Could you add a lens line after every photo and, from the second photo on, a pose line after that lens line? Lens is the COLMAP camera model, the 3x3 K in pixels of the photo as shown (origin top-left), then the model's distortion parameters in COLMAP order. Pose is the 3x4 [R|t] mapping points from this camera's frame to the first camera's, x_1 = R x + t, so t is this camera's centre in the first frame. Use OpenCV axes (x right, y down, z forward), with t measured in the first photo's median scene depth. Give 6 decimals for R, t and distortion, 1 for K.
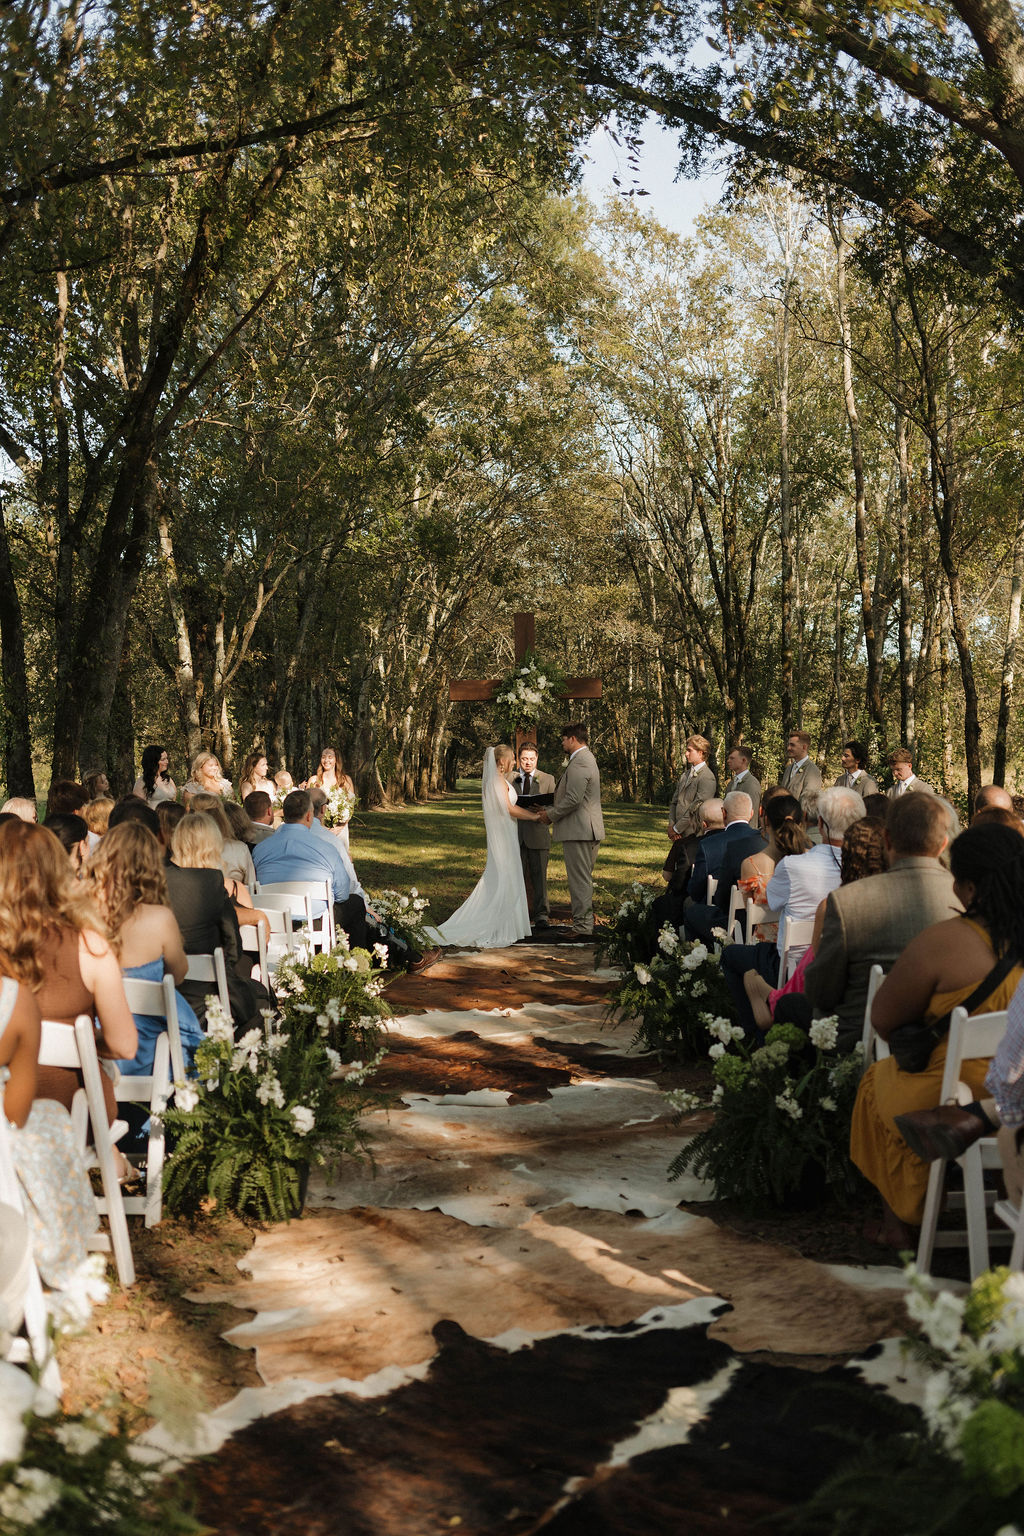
lens RADIAL K [[1546.2, 0, 512.0], [0, 1546.2, 768.0], [0, 0, 1]] dist [0.003803, 0.007048]
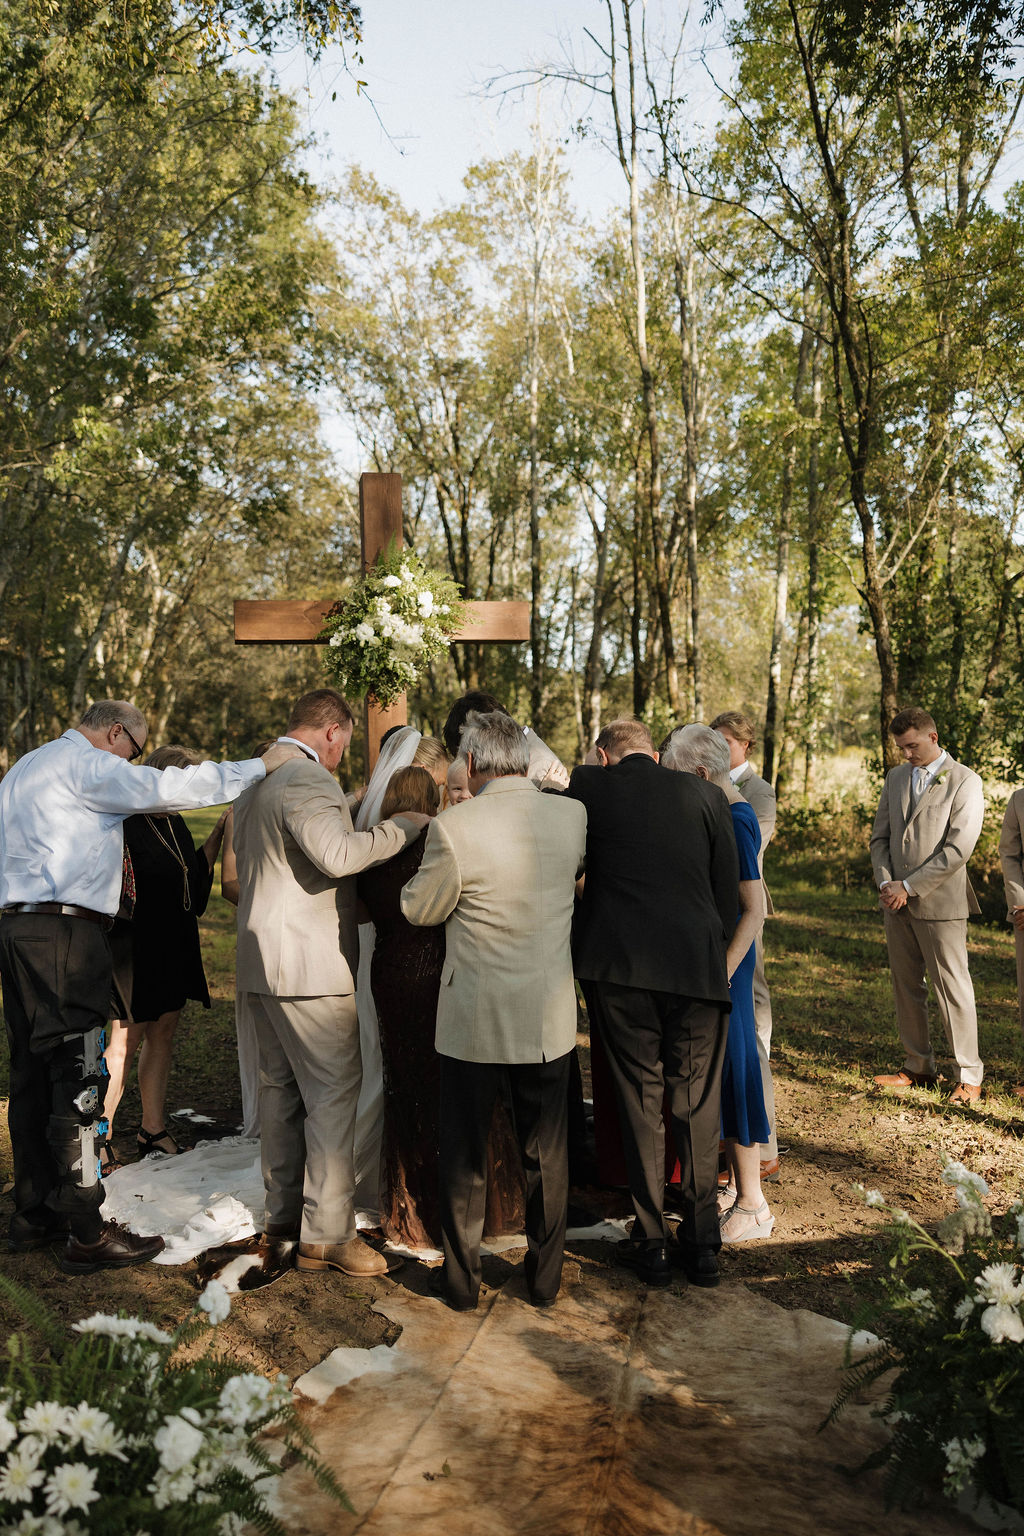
lens RADIAL K [[1215.3, 0, 484.5], [0, 1215.3, 771.2], [0, 0, 1]] dist [0.003863, 0.011086]
pose [[0.975573, -0.000588, 0.219675, -0.029182], [-0.001690, 0.999947, 0.010182, -0.002974], [-0.219669, -0.010305, 0.975520, 0.360897]]
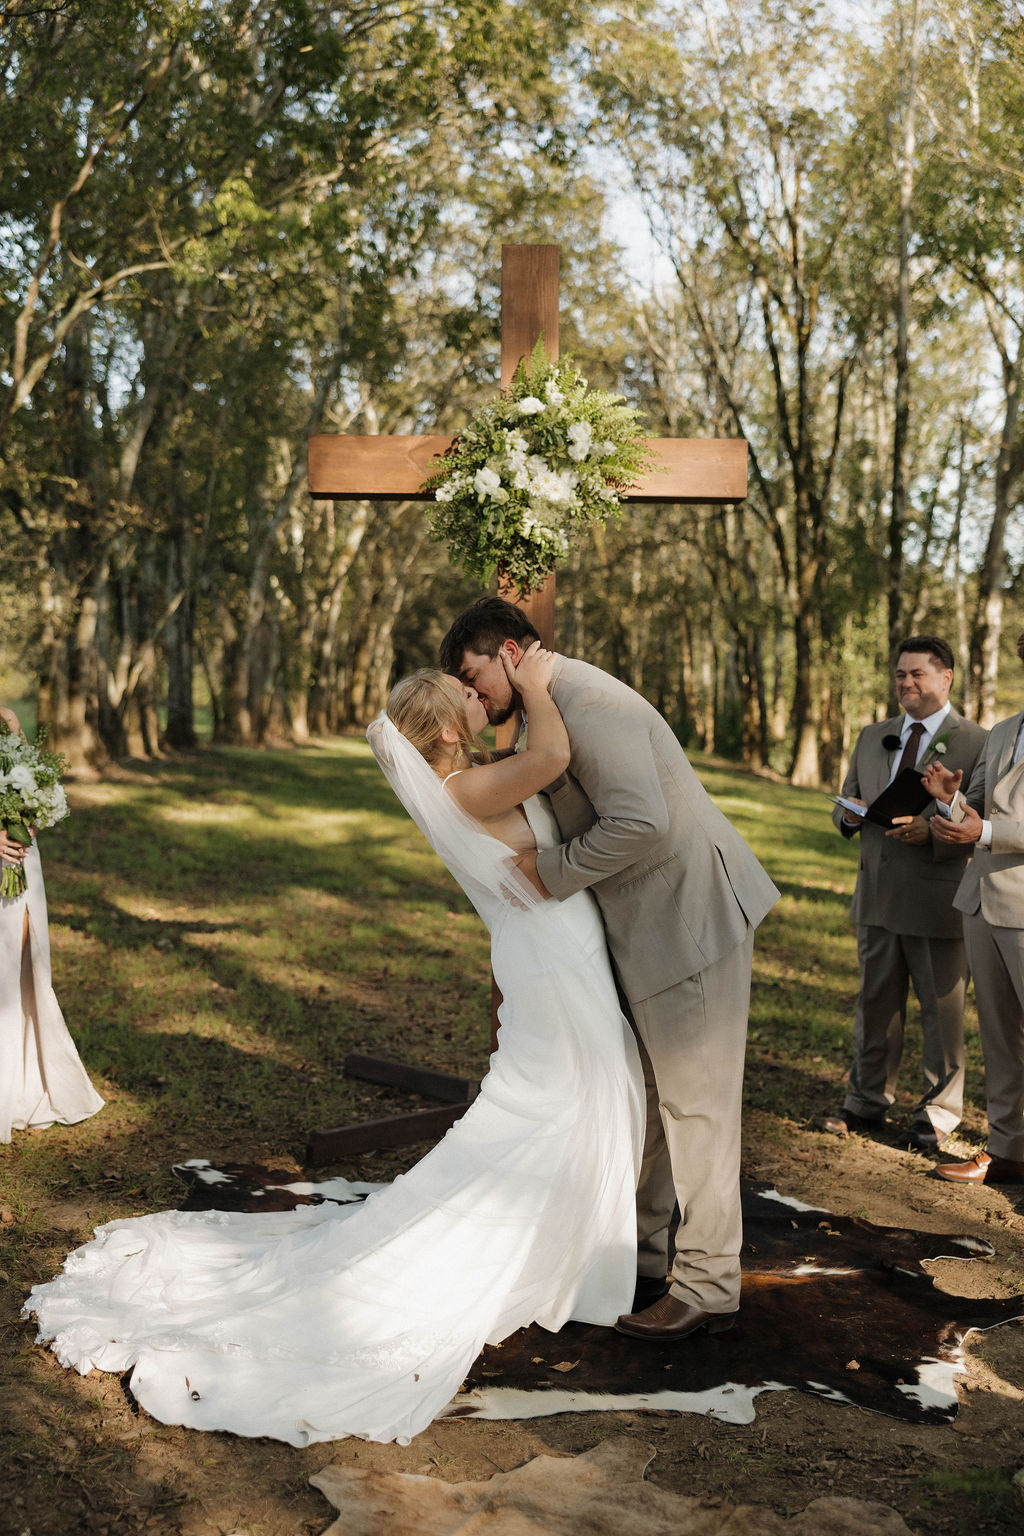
lens RADIAL K [[1706.6, 0, 512.0], [0, 1706.6, 768.0], [0, 0, 1]] dist [-0.016694, 0.022549]
pose [[0.999193, 0.031211, 0.025297, -0.001526], [-0.032414, 0.998289, 0.048658, -0.001092], [-0.023735, -0.049439, 0.998495, 0.371651]]
